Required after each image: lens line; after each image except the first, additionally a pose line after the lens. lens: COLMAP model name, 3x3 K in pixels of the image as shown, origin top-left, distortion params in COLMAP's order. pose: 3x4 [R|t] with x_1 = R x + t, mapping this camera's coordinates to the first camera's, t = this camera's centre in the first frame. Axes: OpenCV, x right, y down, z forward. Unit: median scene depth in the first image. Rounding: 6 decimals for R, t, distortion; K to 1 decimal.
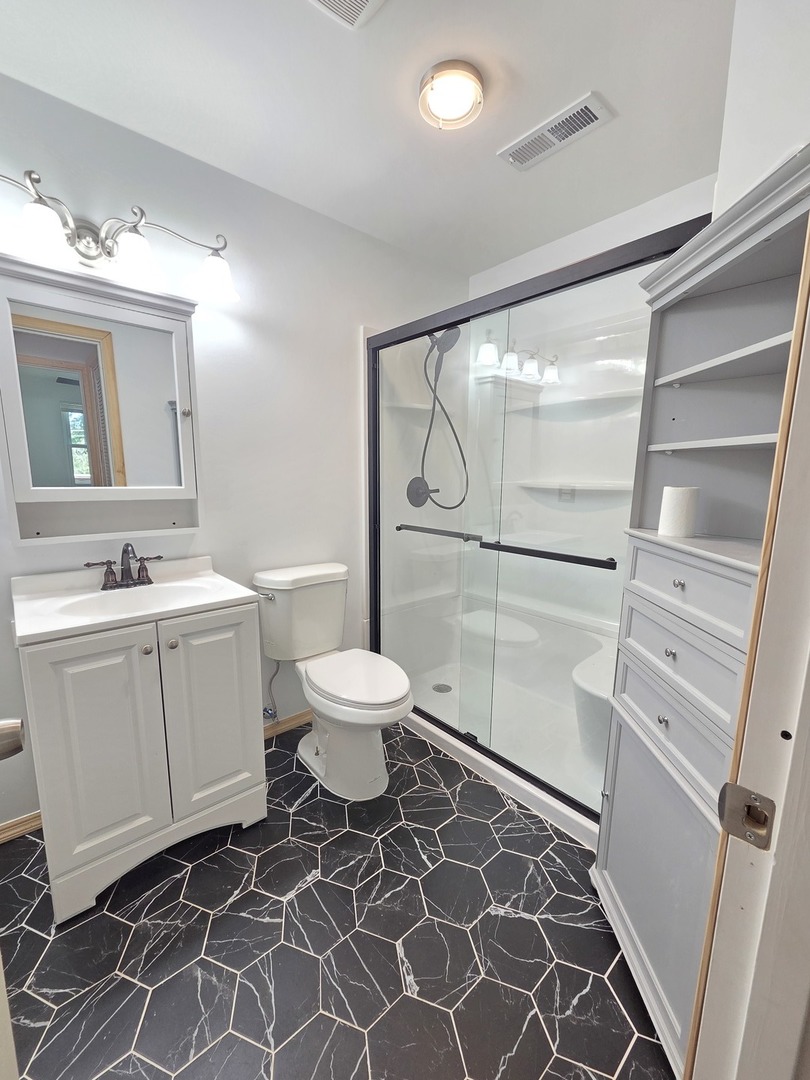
lens RADIAL K [[432.5, 0, 402.0], [0, 432.5, 542.7], [0, 0, 1]] dist [0.001532, 0.000121]
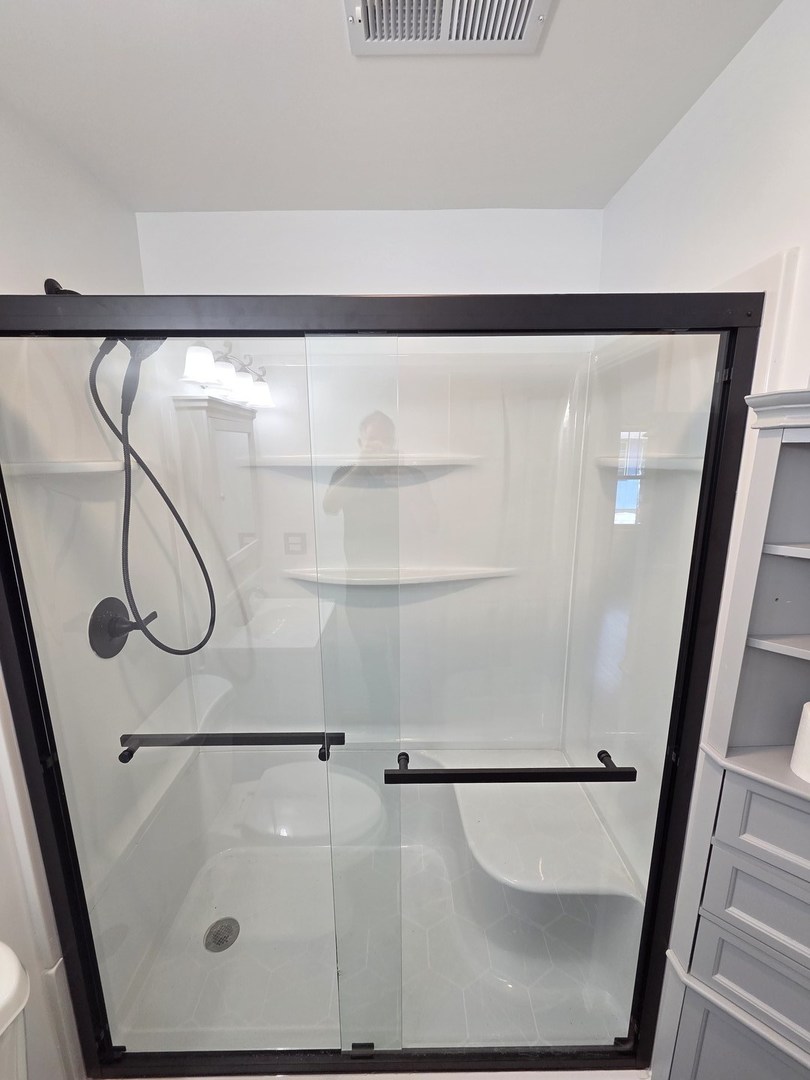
lens RADIAL K [[432.5, 0, 406.4], [0, 432.5, 541.6], [0, 0, 1]] dist [0.001532, 0.000121]
pose [[0.651032, -0.168203, 0.740179, -0.099271], [0.140069, 0.985014, 0.100642, -0.231028], [-0.746014, 0.038155, 0.664836, 0.436638]]
